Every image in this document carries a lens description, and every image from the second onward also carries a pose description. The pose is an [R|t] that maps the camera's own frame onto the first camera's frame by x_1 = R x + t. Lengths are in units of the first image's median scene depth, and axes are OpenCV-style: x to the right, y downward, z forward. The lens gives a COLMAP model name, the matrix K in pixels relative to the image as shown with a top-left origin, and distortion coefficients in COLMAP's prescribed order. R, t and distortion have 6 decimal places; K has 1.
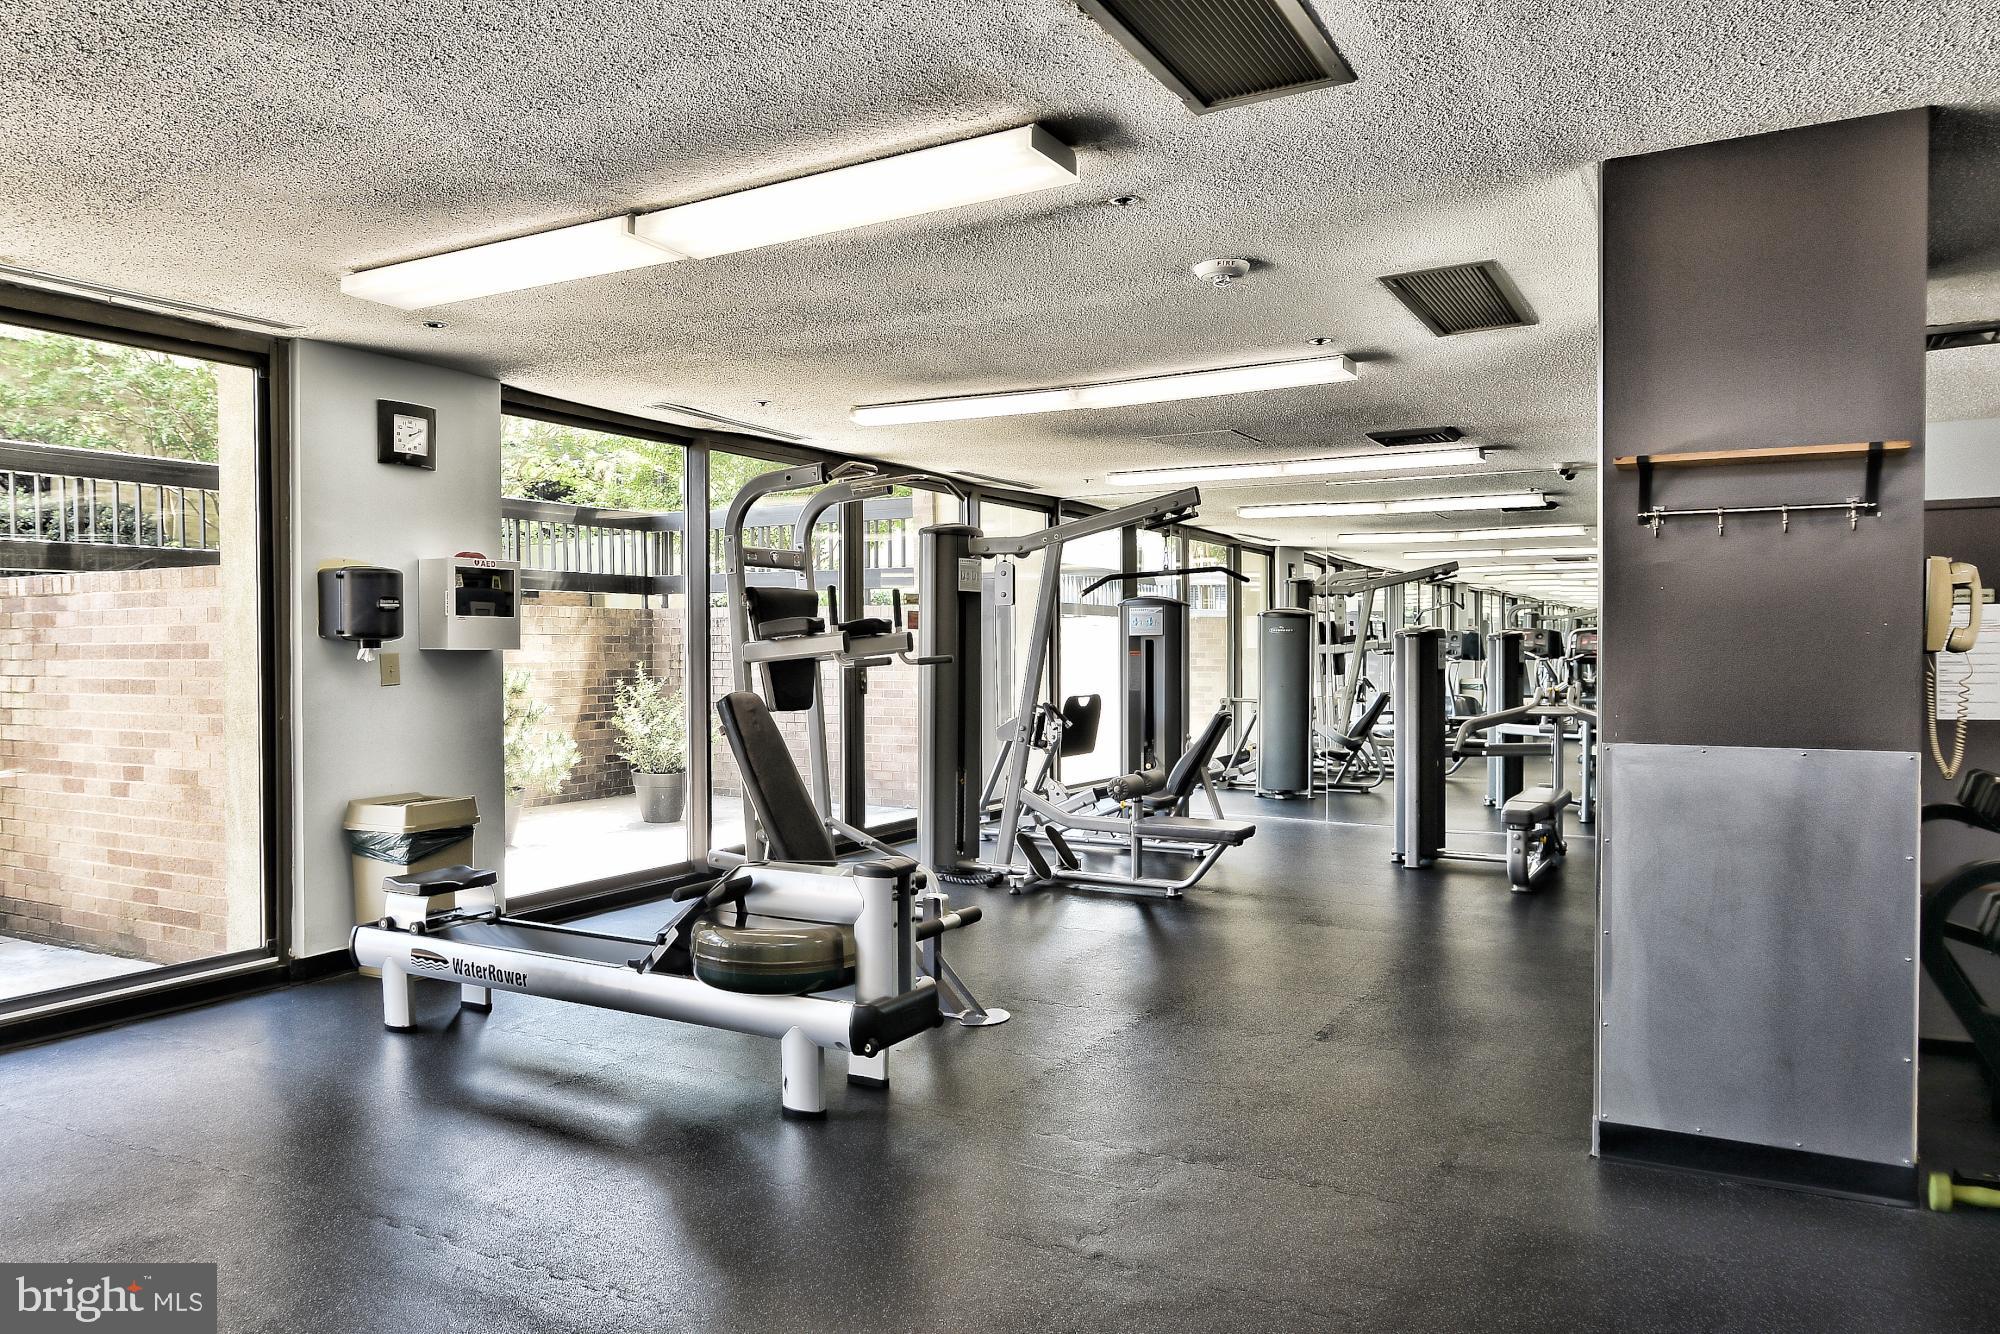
lens RADIAL K [[1369.5, 0, 1000.0], [0, 1369.5, 667.0], [0, 0, 1]] dist [-0.000240, -0.000005]
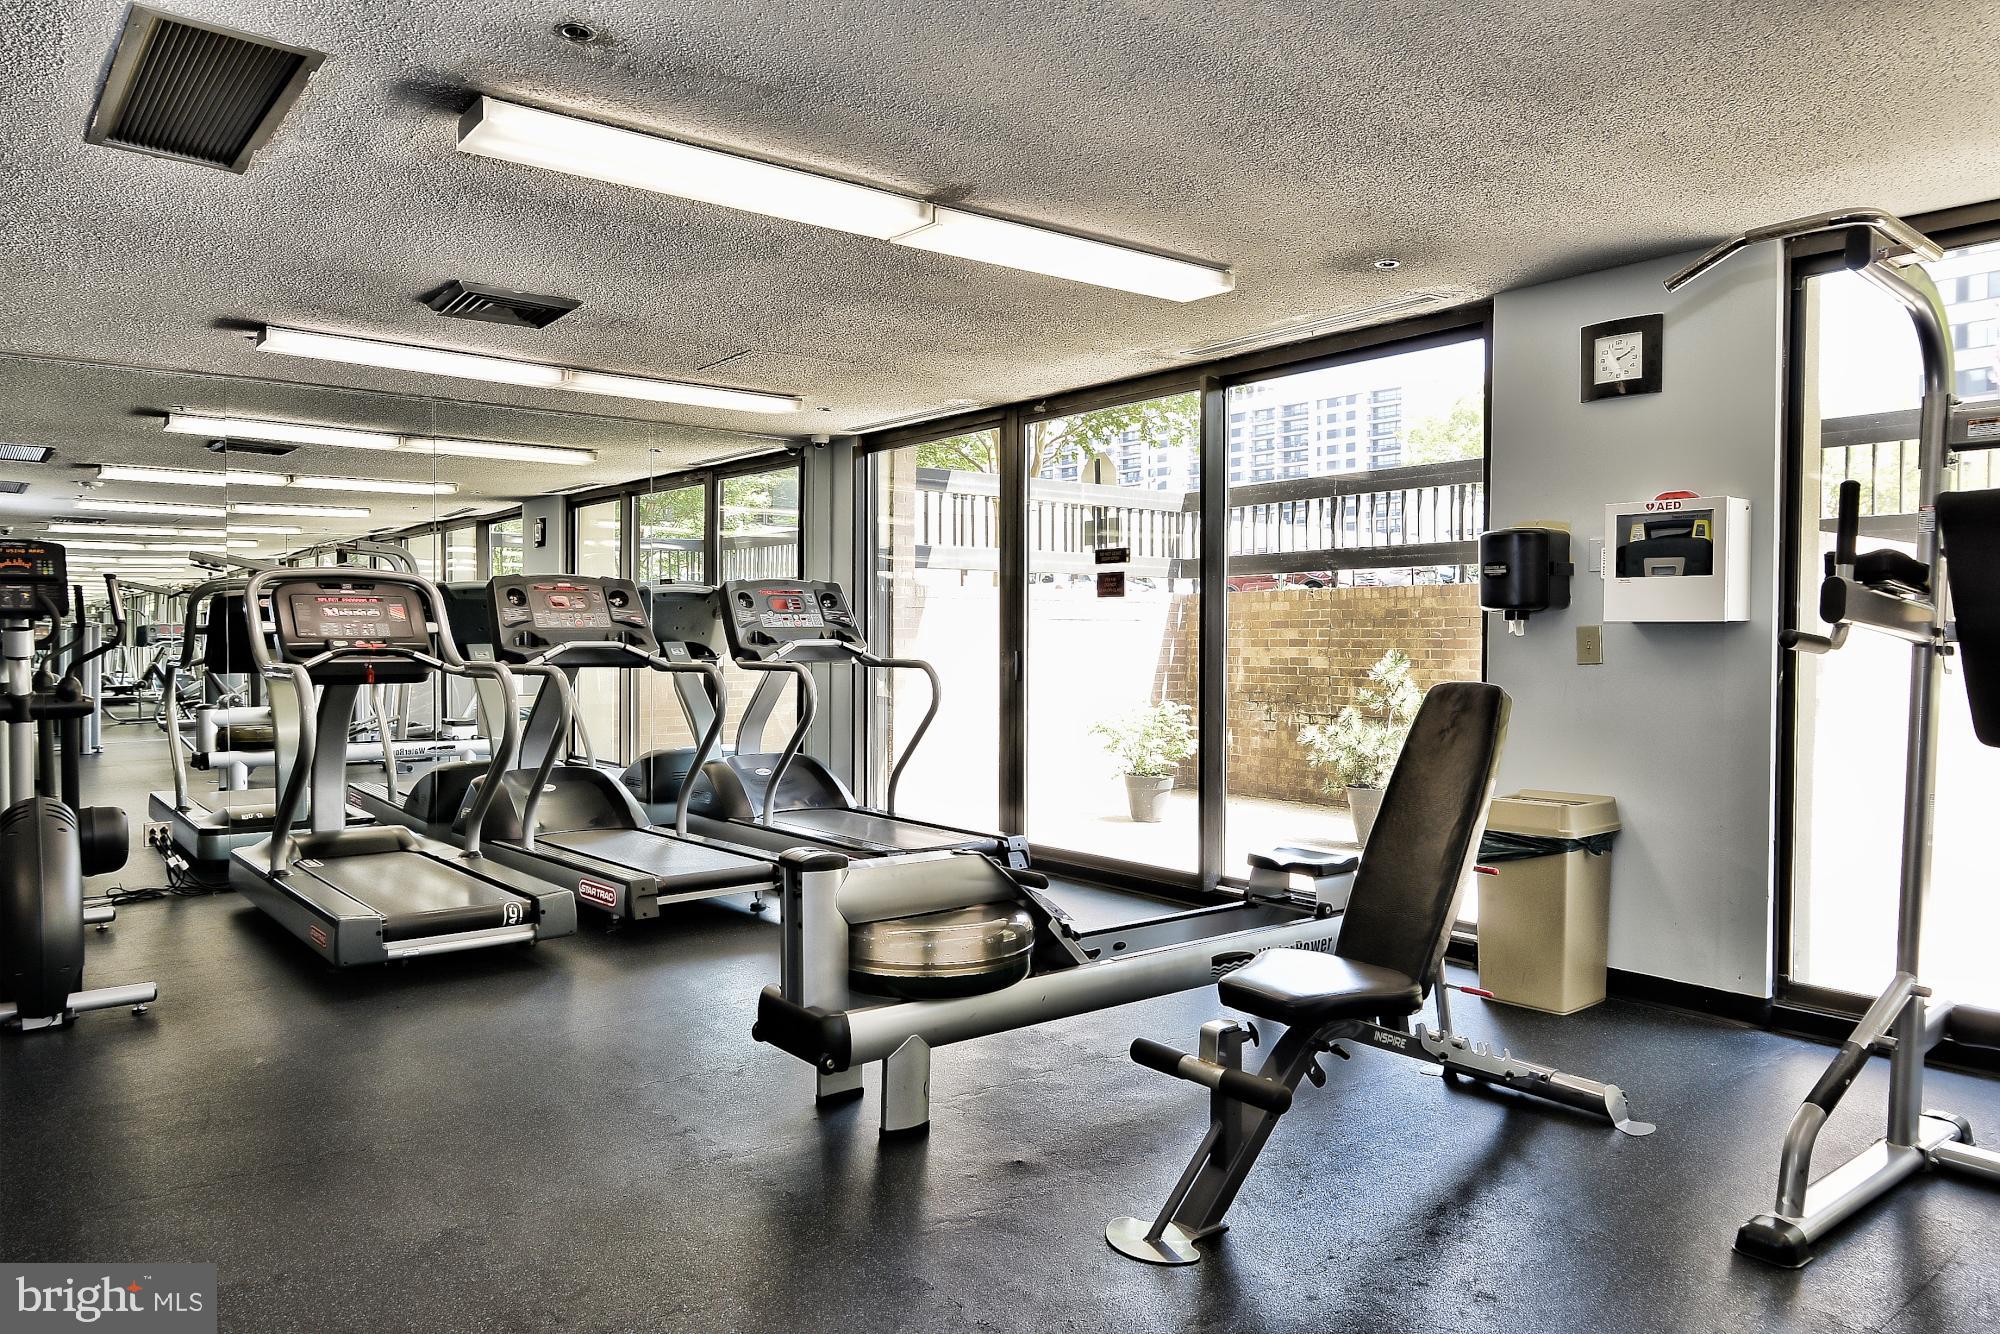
lens RADIAL K [[1369.5, 0, 1000.0], [0, 1369.5, 667.0], [0, 0, 1]] dist [-0.000240, -0.000005]
pose [[-0.374478, 0.023286, -0.926943, 0.466918], [-0.021213, 0.999208, 0.033671, -0.005357], [0.926993, 0.032272, -0.373688, 0.970438]]
